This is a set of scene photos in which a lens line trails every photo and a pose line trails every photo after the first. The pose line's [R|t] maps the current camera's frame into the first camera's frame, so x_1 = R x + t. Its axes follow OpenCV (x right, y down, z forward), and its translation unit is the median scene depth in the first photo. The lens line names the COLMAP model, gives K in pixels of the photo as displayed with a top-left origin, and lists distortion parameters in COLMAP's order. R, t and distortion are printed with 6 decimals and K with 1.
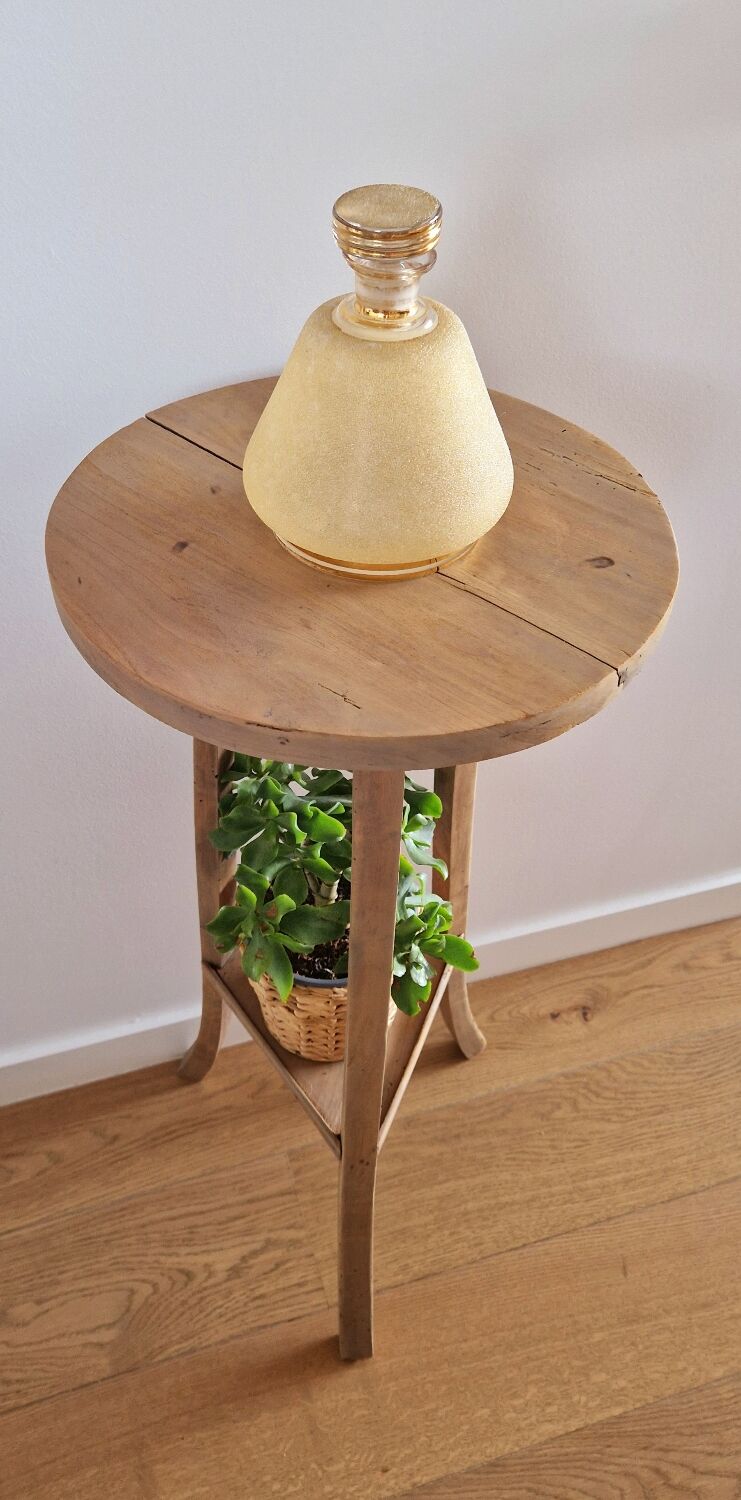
lens RADIAL K [[1126.1, 0, 359.1], [0, 1126.1, 810.1], [0, 0, 1]] dist [0.040380, -0.015316]
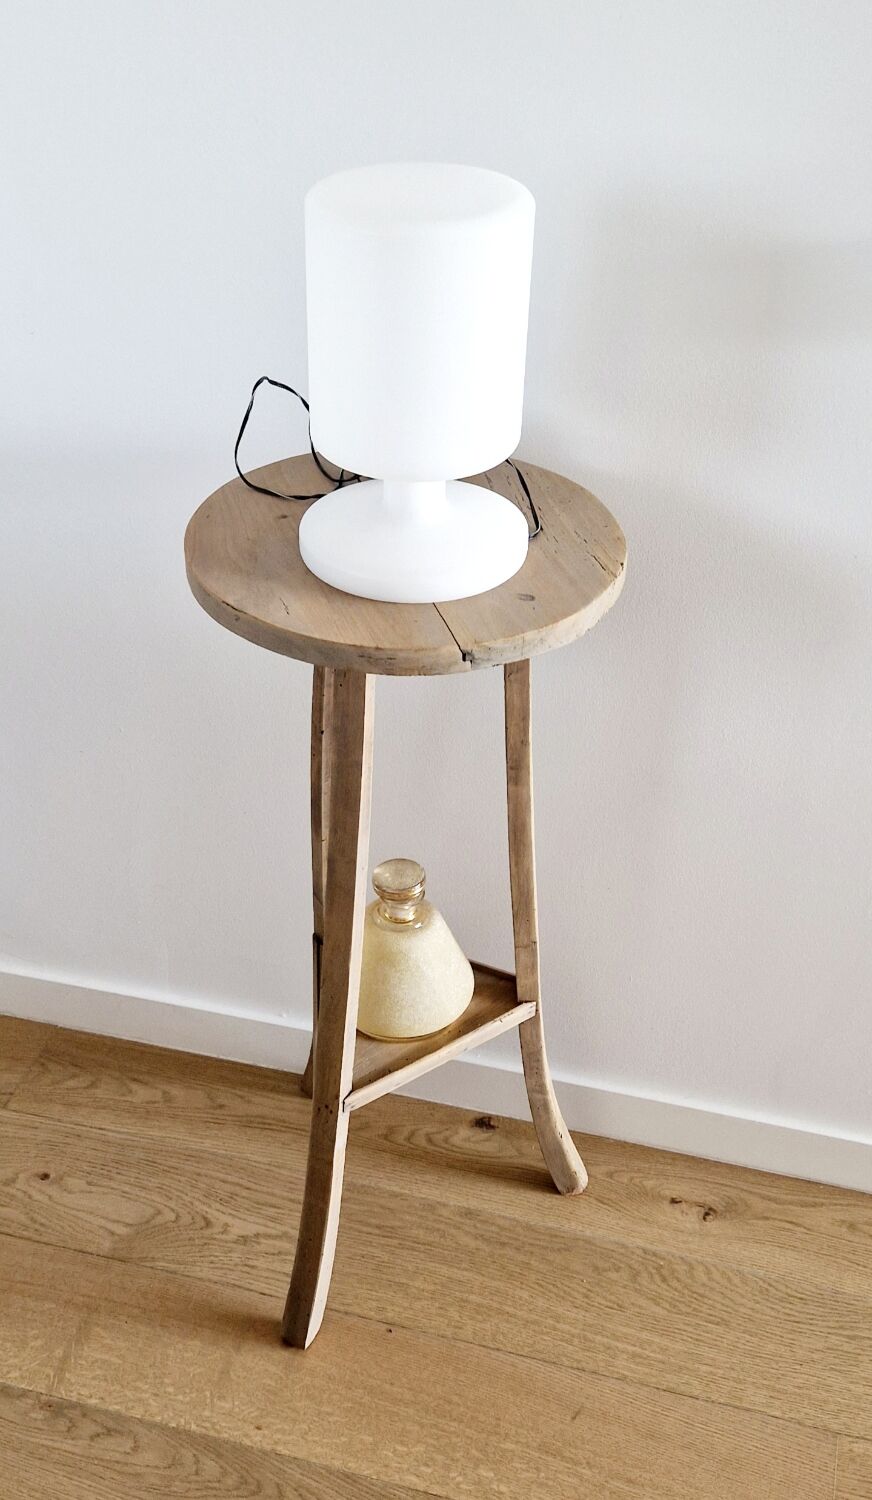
lens RADIAL K [[1643.8, 0, 378.5], [0, 1643.8, 868.7], [0, 0, 1]] dist [0.082195, 0.000000]
pose [[0.837419, 0.322052, -0.441601, 0.560610], [-0.396963, 0.913761, -0.086380, 0.173210], [0.375699, 0.247635, 0.893044, -0.411297]]
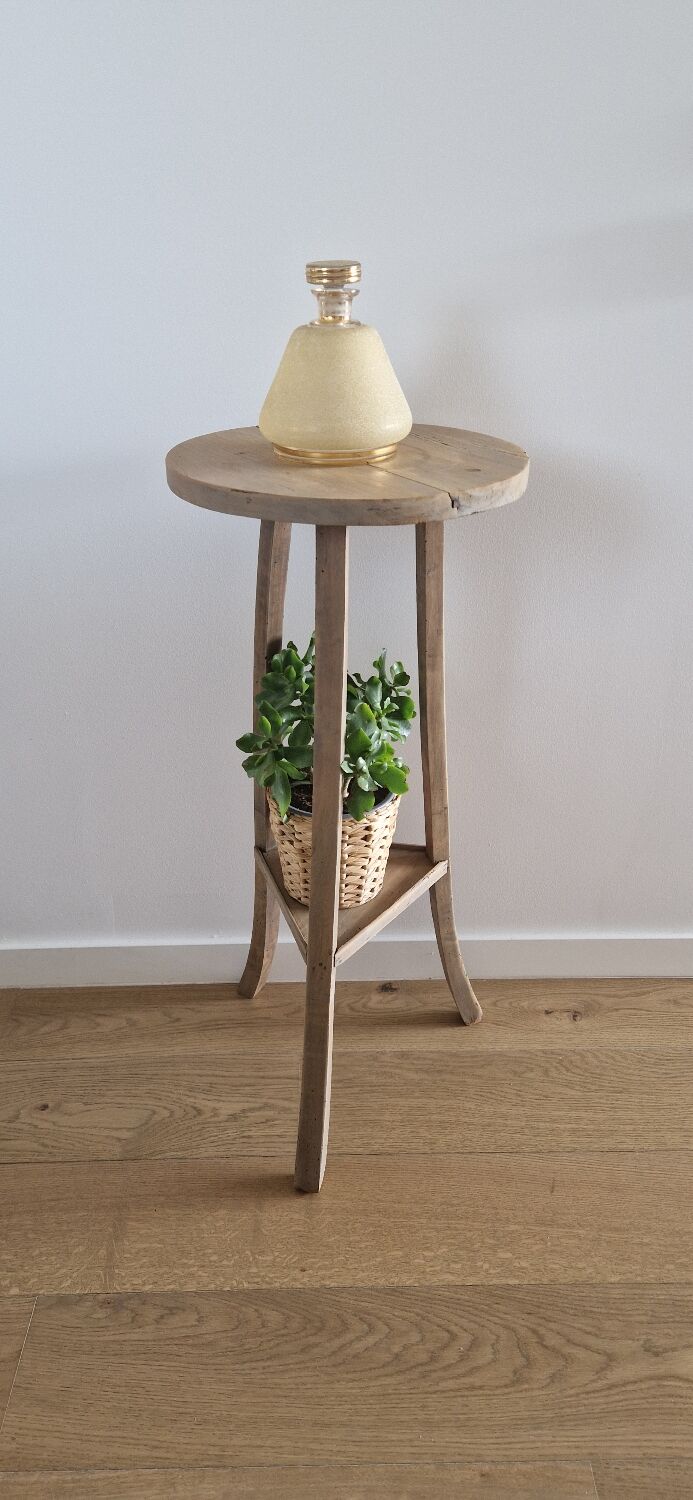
lens RADIAL K [[1020.9, 0, 338.3], [0, 1020.9, 753.5], [0, 0, 1]] dist [0.066005, -0.027090]
pose [[0.959593, 0.113383, -0.257539, 0.245521], [-0.193675, 0.930077, -0.312164, 0.364072], [0.204137, 0.349429, 0.914455, -0.151339]]
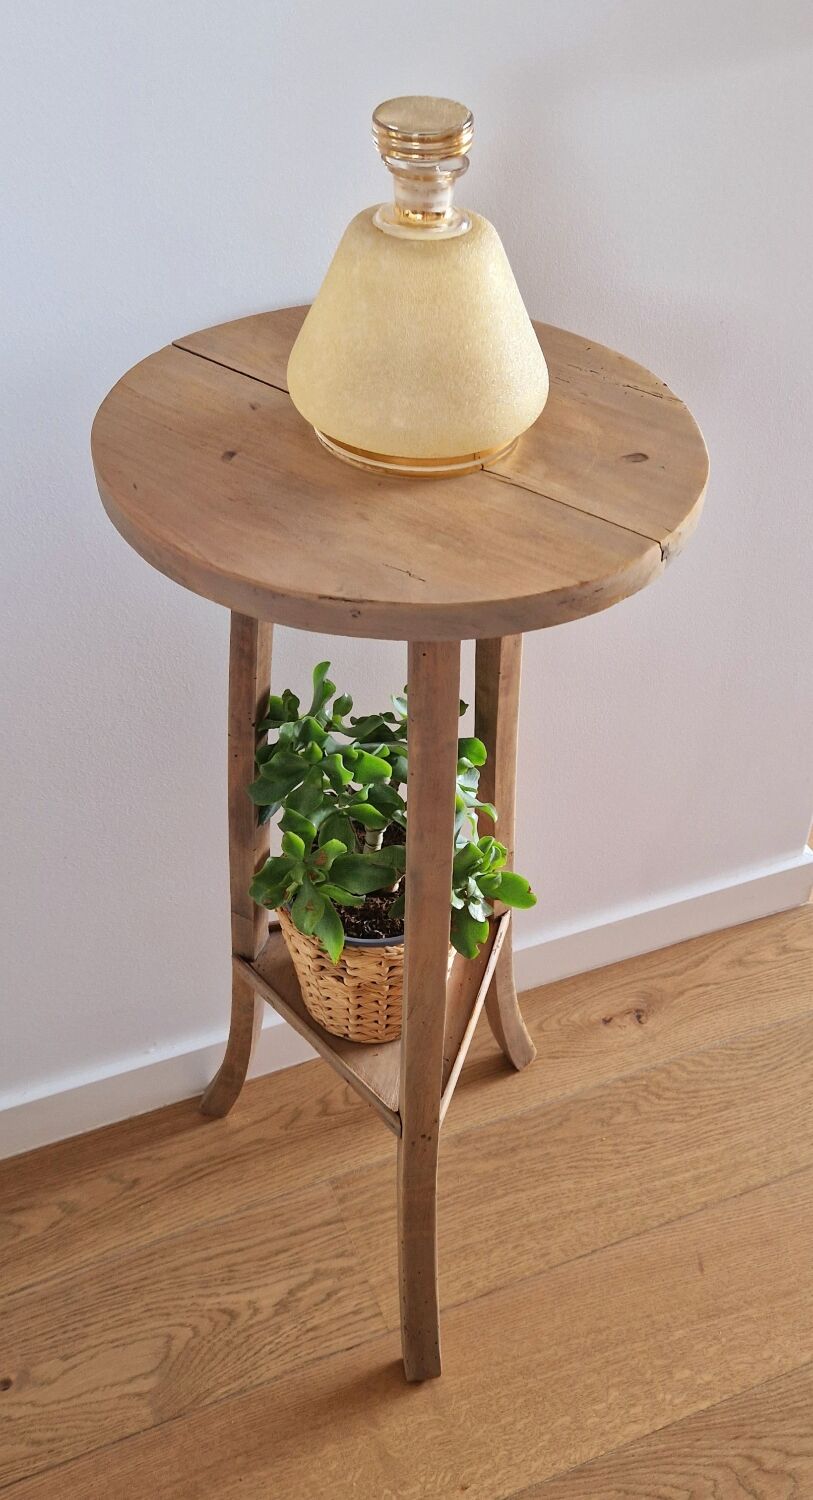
lens RADIAL K [[1350.2, 0, 468.0], [0, 1350.2, 853.3], [0, 0, 1]] dist [0.072931, -0.066649]
pose [[0.993673, -0.059711, 0.095128, -0.043837], [0.064101, 0.996983, -0.043783, 0.101746], [-0.092227, 0.049603, 0.994502, -0.116844]]
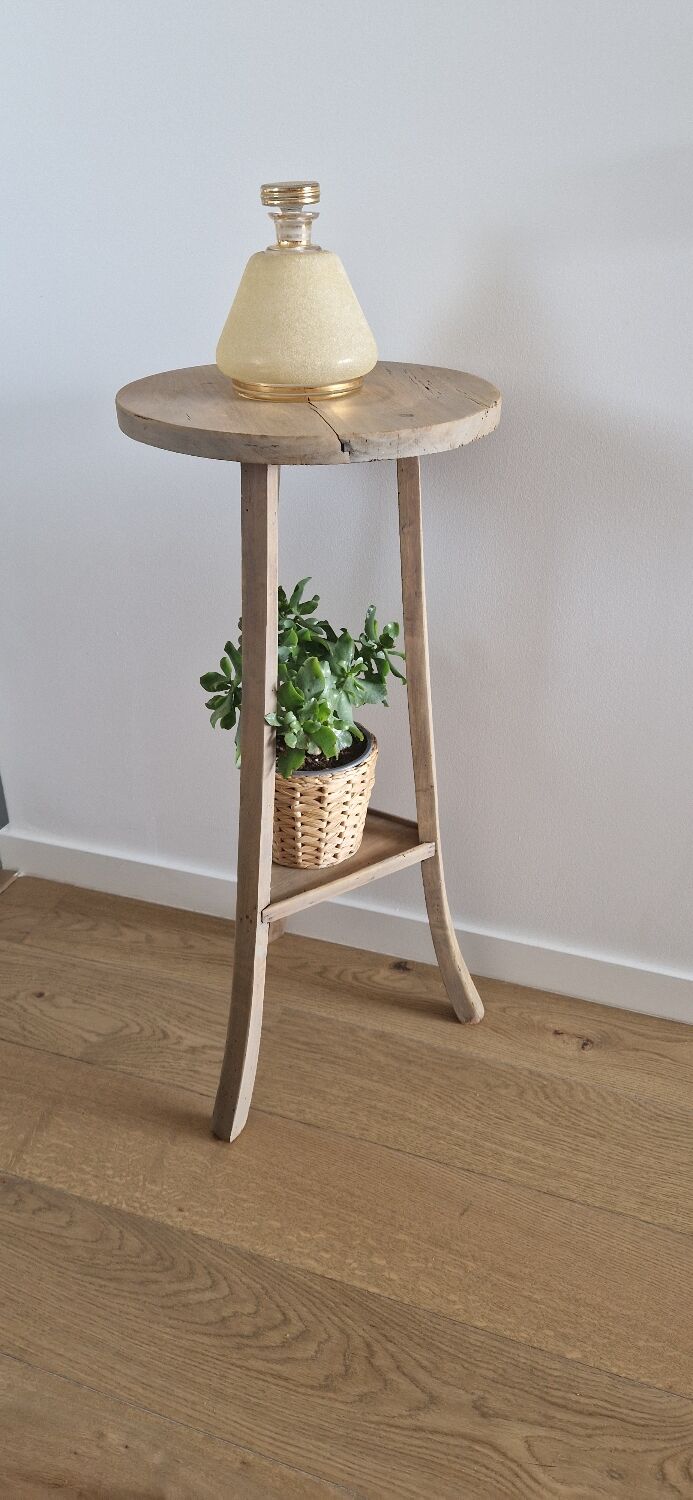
lens RADIAL K [[1020.9, 0, 330.1], [0, 1020.9, 744.5], [0, 0, 1]] dist [0.066005, -0.027090]
pose [[0.800757, 0.272530, -0.533400, 0.528817], [-0.426751, 0.884451, -0.188759, 0.255337], [0.420323, 0.378779, 0.824533, -0.010426]]
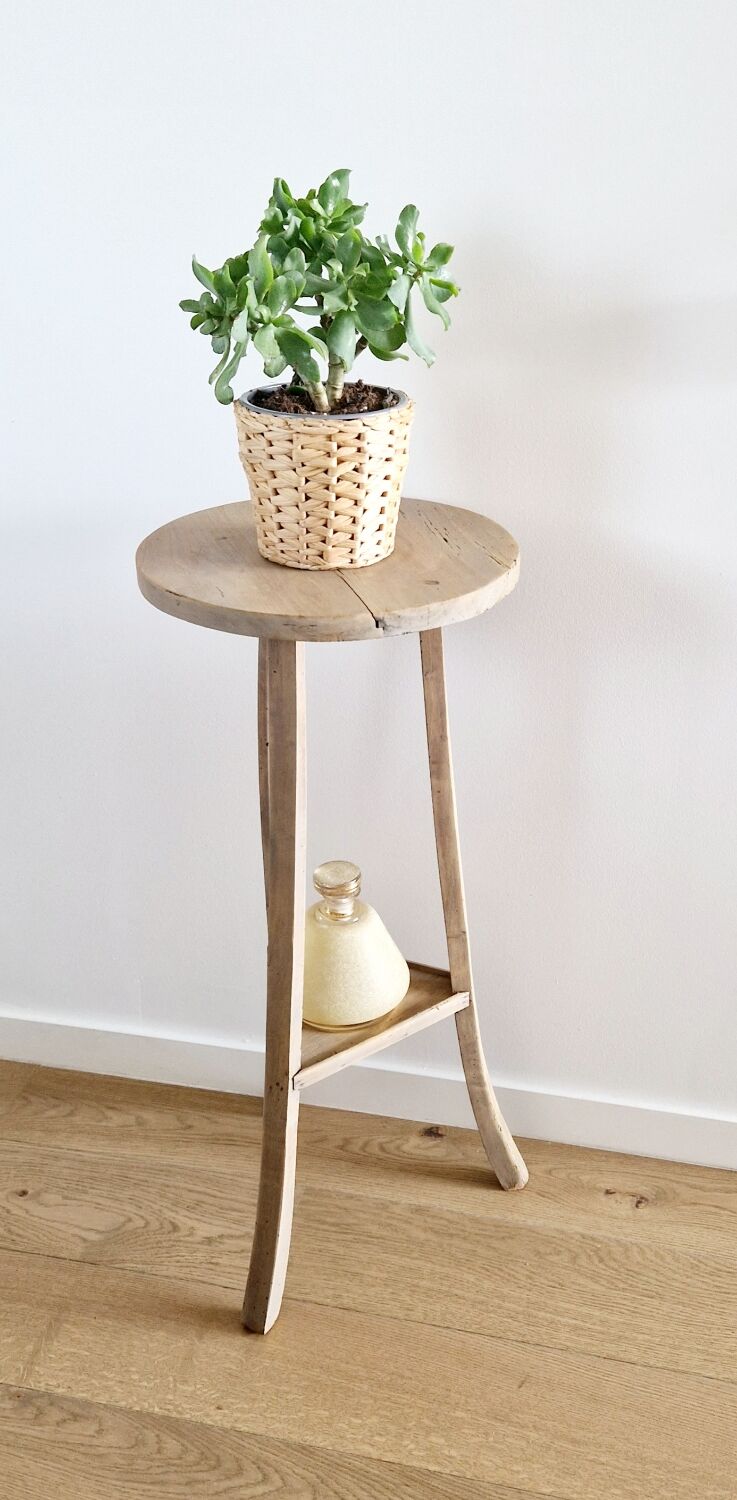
lens RADIAL K [[1444.9, 0, 394.0], [0, 1444.9, 796.5], [0, 0, 1]] dist [0.067776, 0.000000]
pose [[0.855753, 0.215811, -0.470225, 0.629640], [-0.364462, 0.896524, -0.251816, 0.306665], [0.367224, 0.386871, 0.845859, -0.325729]]
